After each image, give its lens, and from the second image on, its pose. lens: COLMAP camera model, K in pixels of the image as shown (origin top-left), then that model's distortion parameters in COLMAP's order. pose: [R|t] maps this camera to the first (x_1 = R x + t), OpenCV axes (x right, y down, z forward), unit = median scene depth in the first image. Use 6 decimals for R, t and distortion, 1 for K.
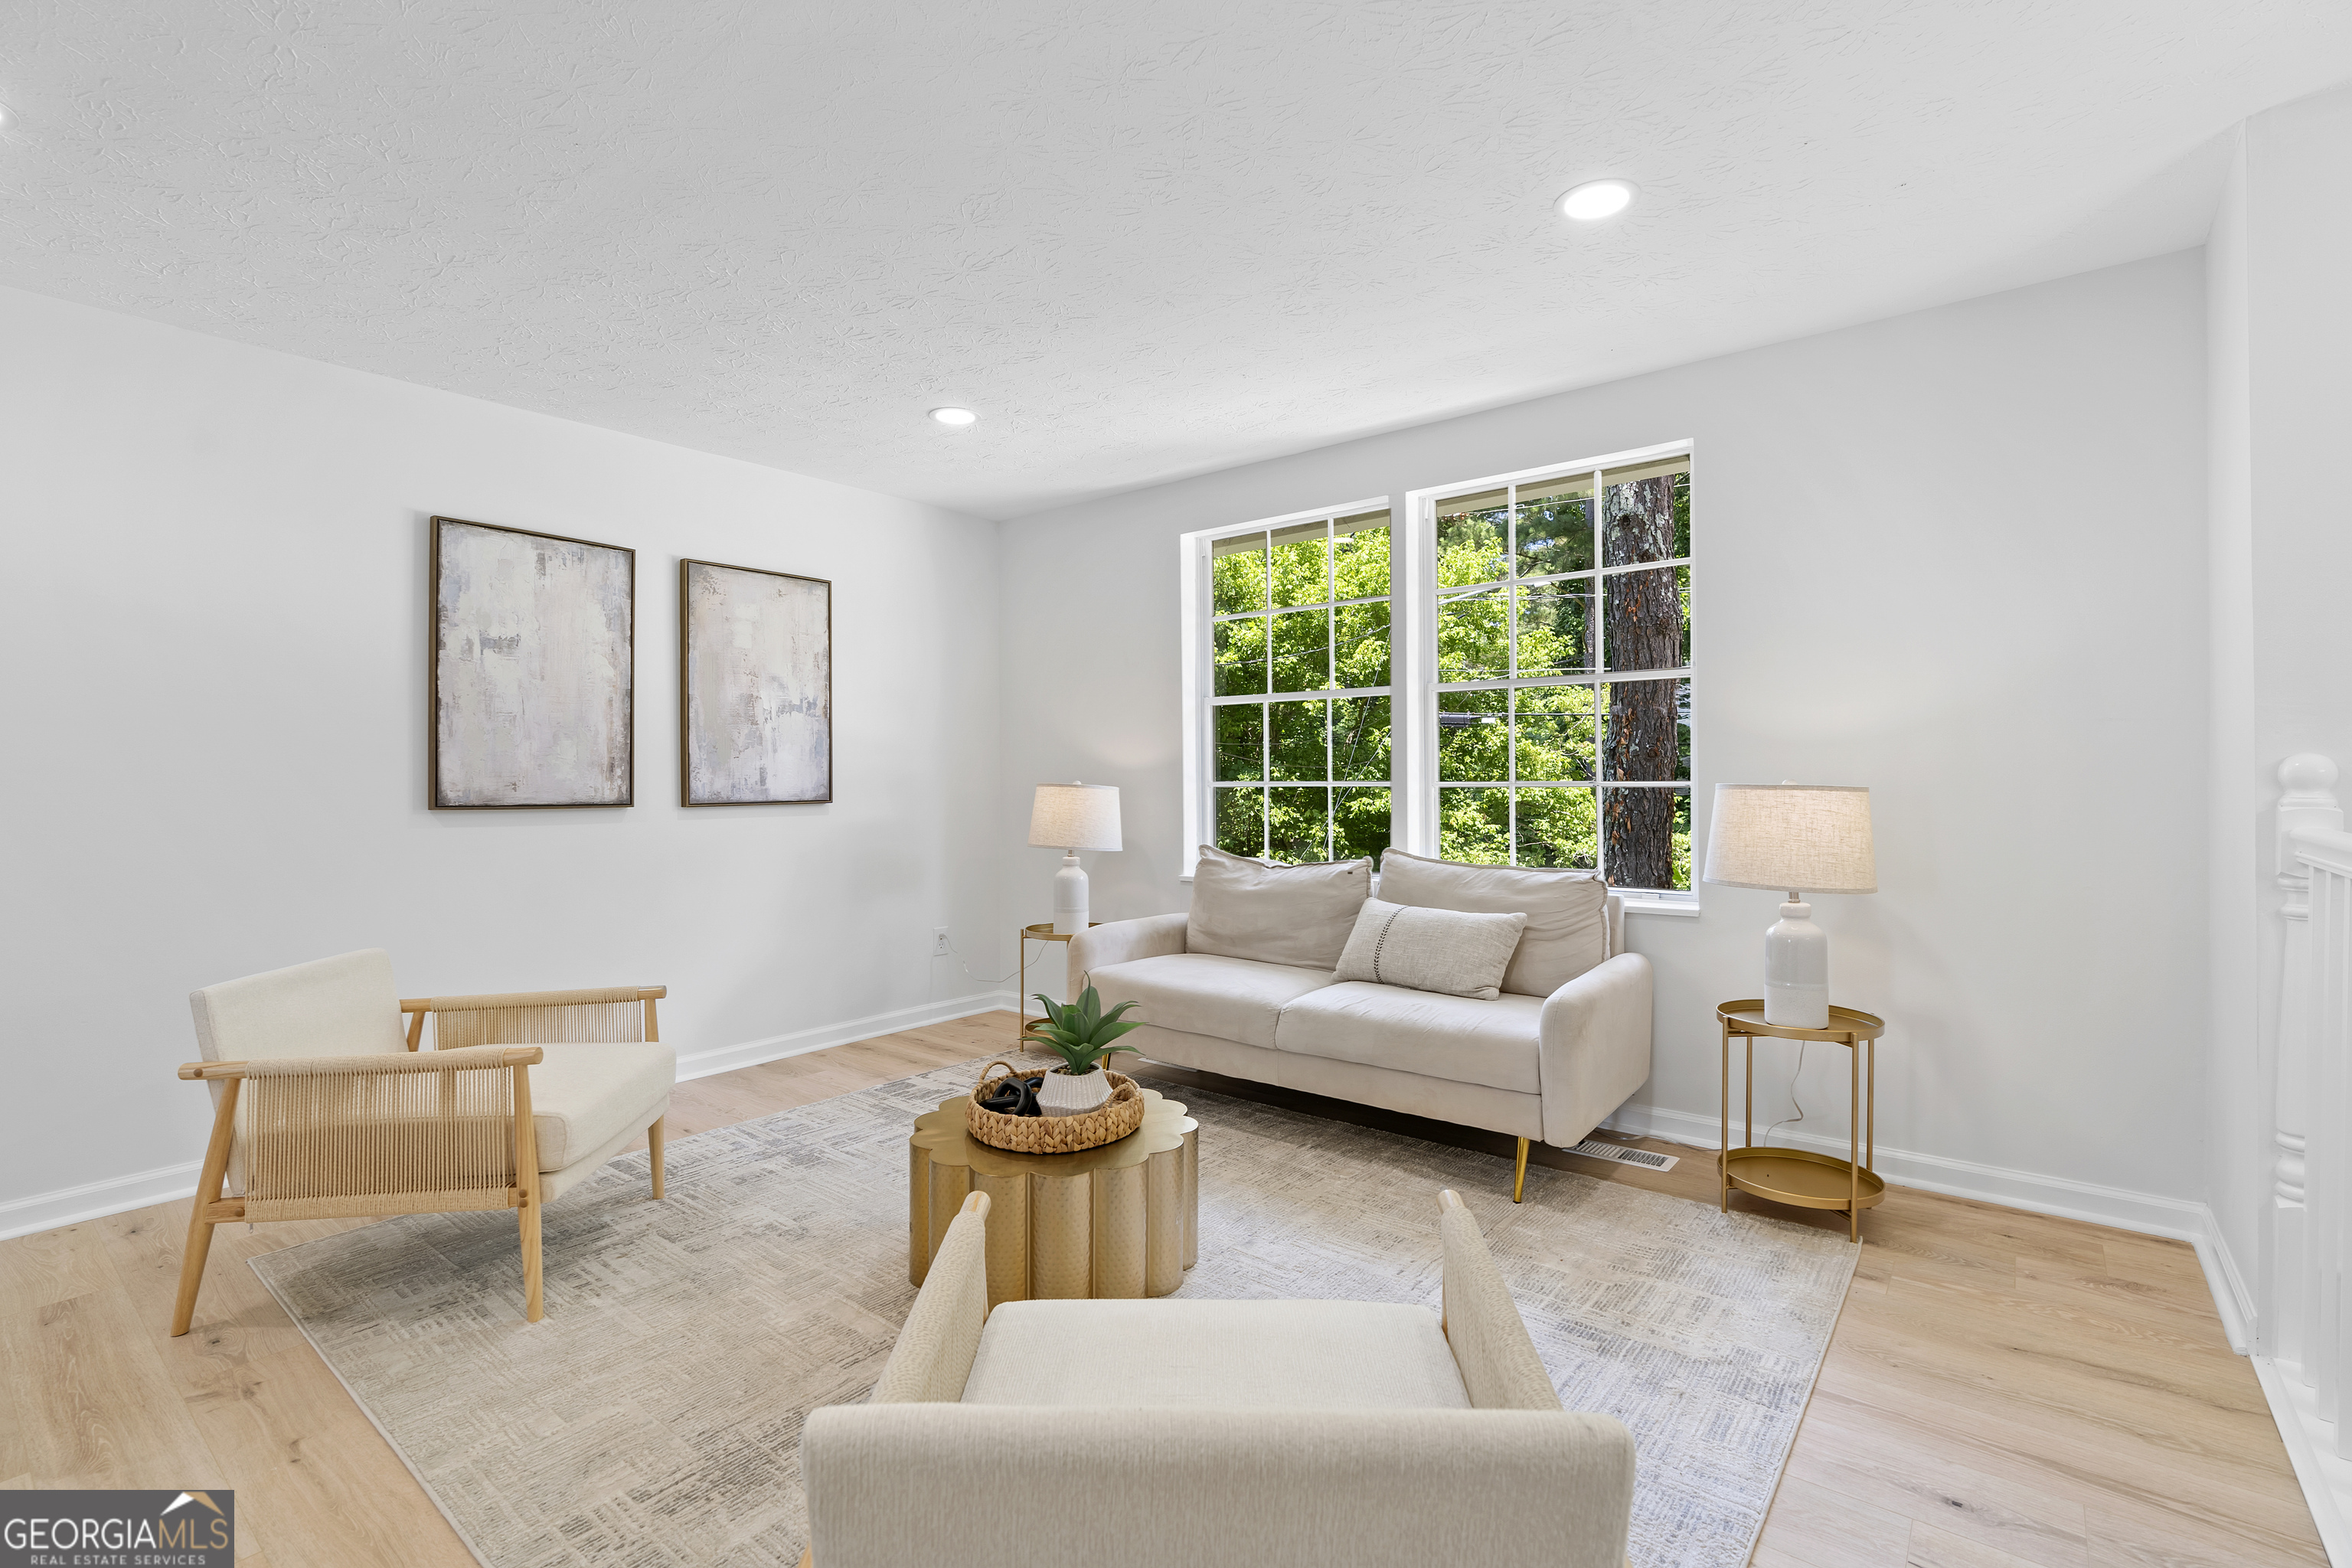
lens RADIAL K [[1070.6, 0, 1173.1], [0, 1070.6, 780.9], [0, 0, 1]] dist [-0.003328, 0.000497]
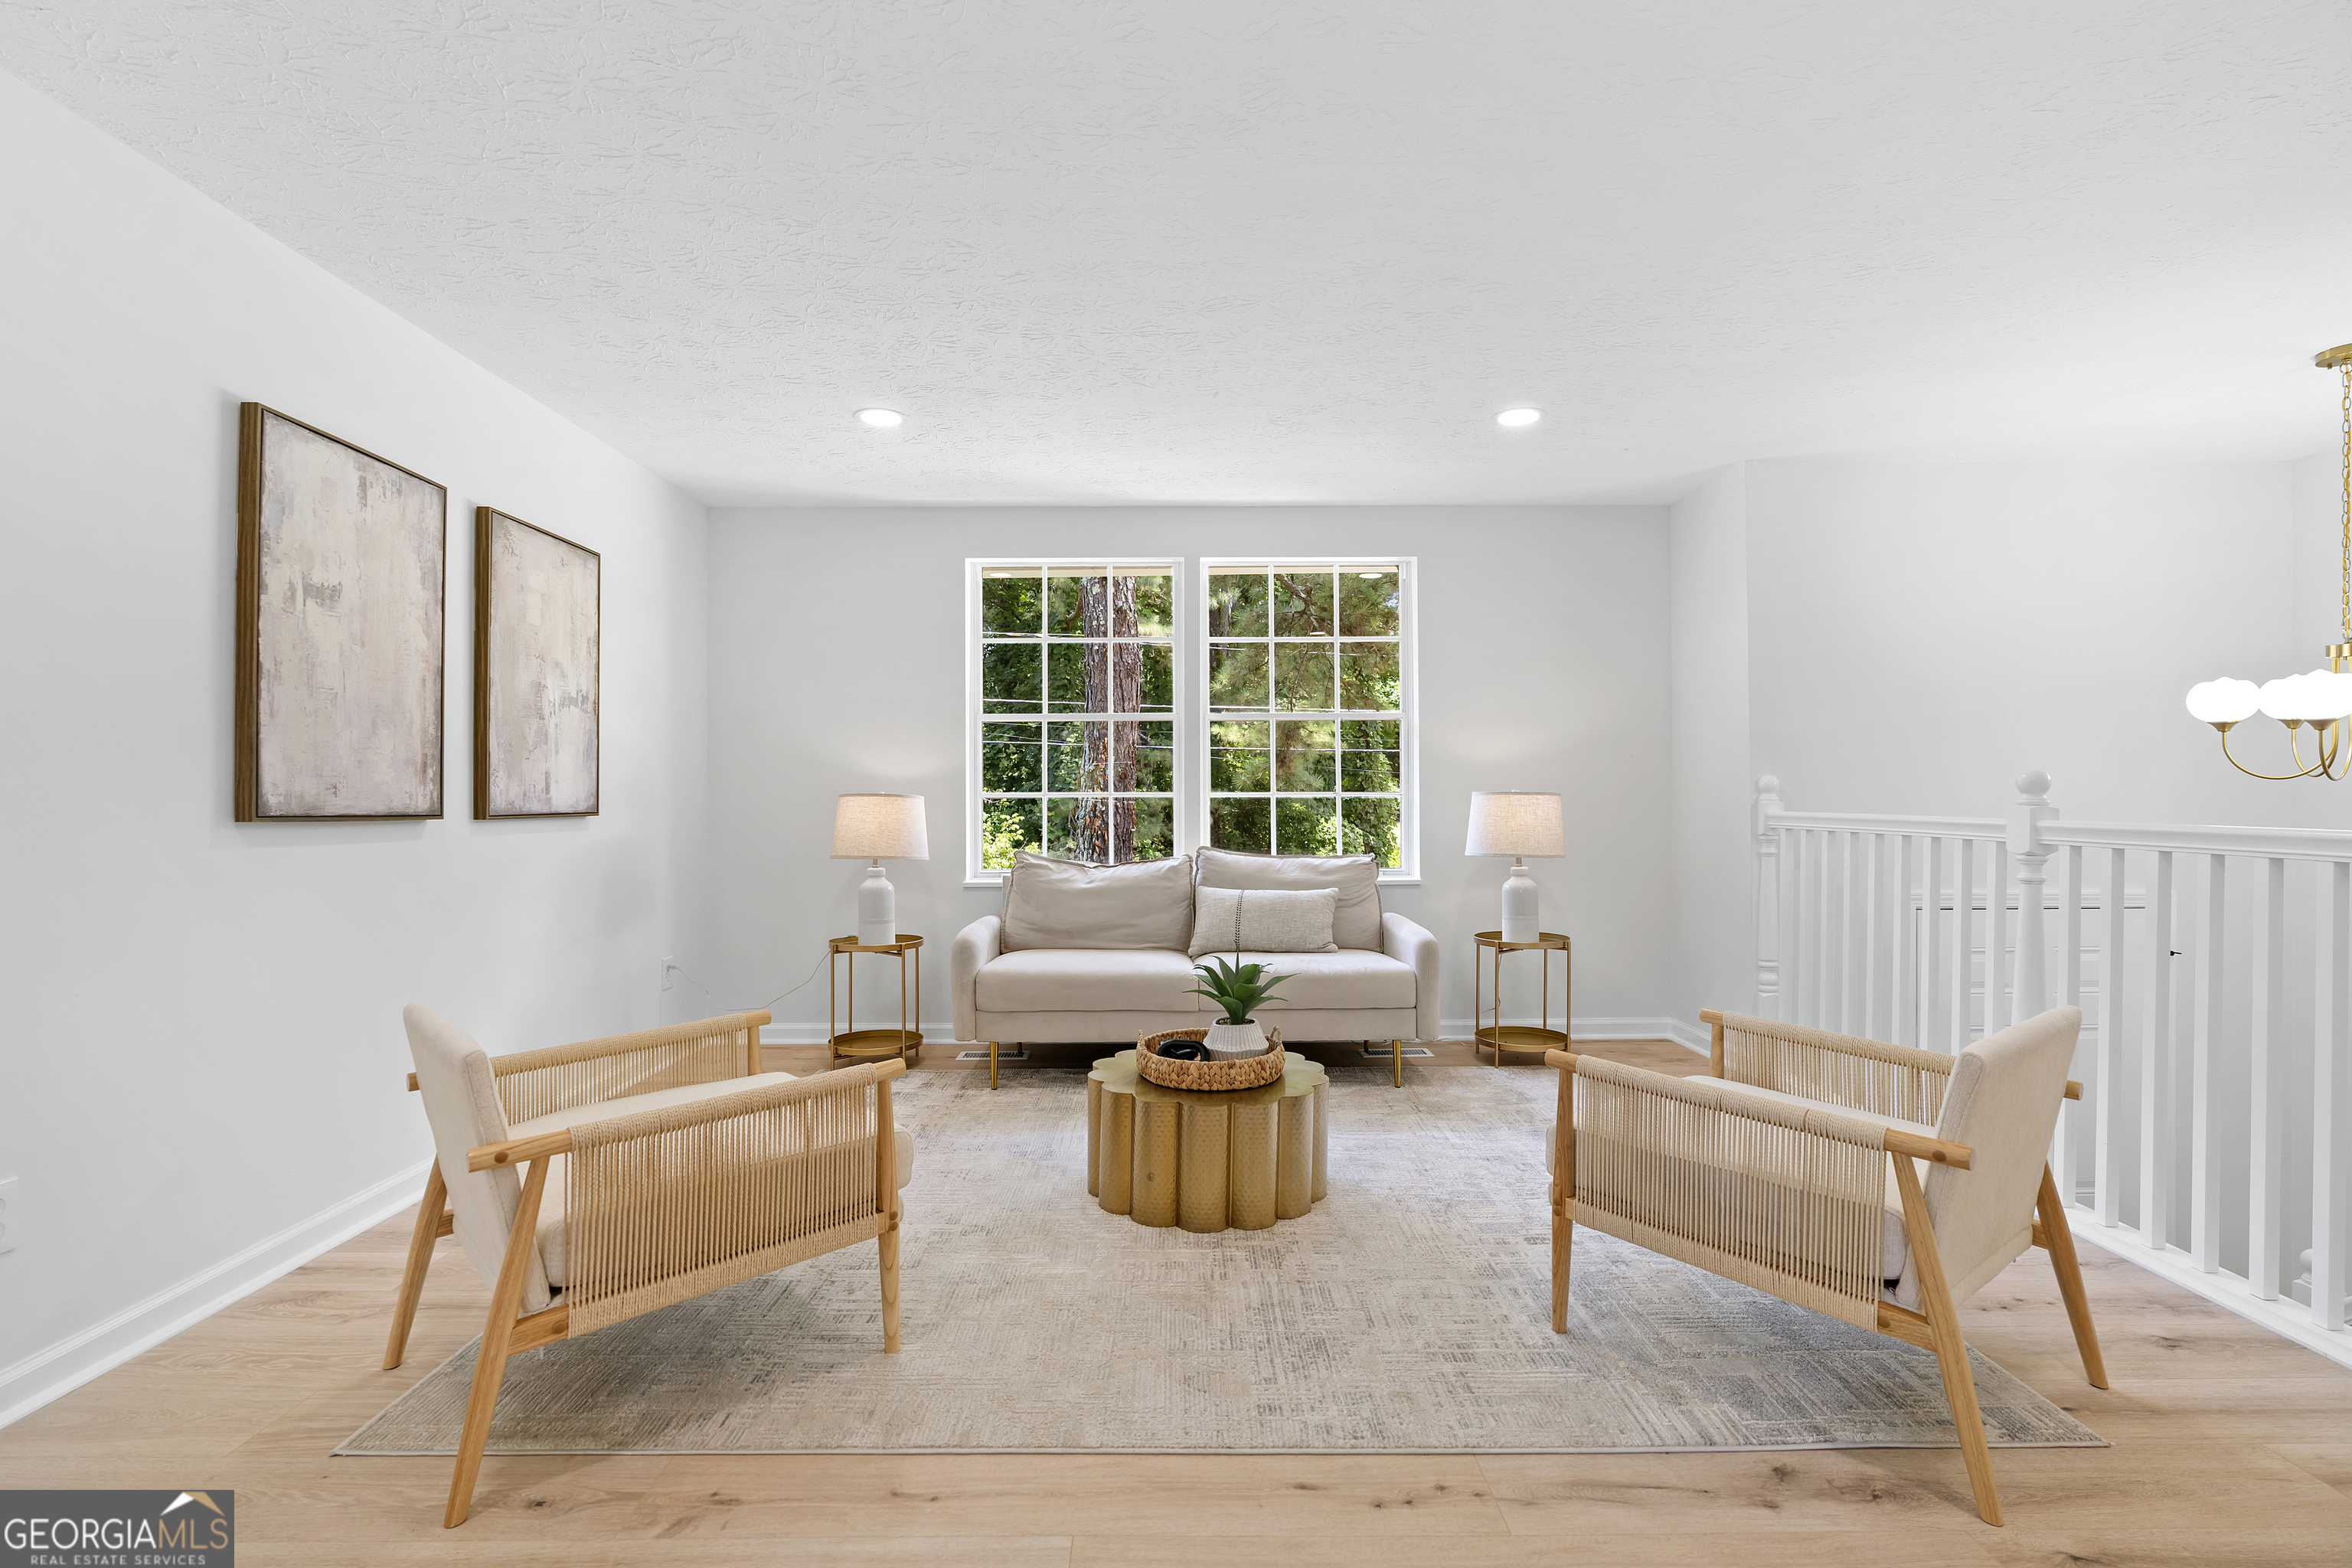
lens RADIAL K [[1070.6, 0, 1176.8], [0, 1070.6, 795.3], [0, 0, 1]] dist [-0.003328, 0.000497]
pose [[0.772190, 0.004180, 0.635378, -0.601147], [0.001961, 0.999958, -0.008962, 0.015542], [-0.635389, 0.008166, 0.772149, 0.067608]]
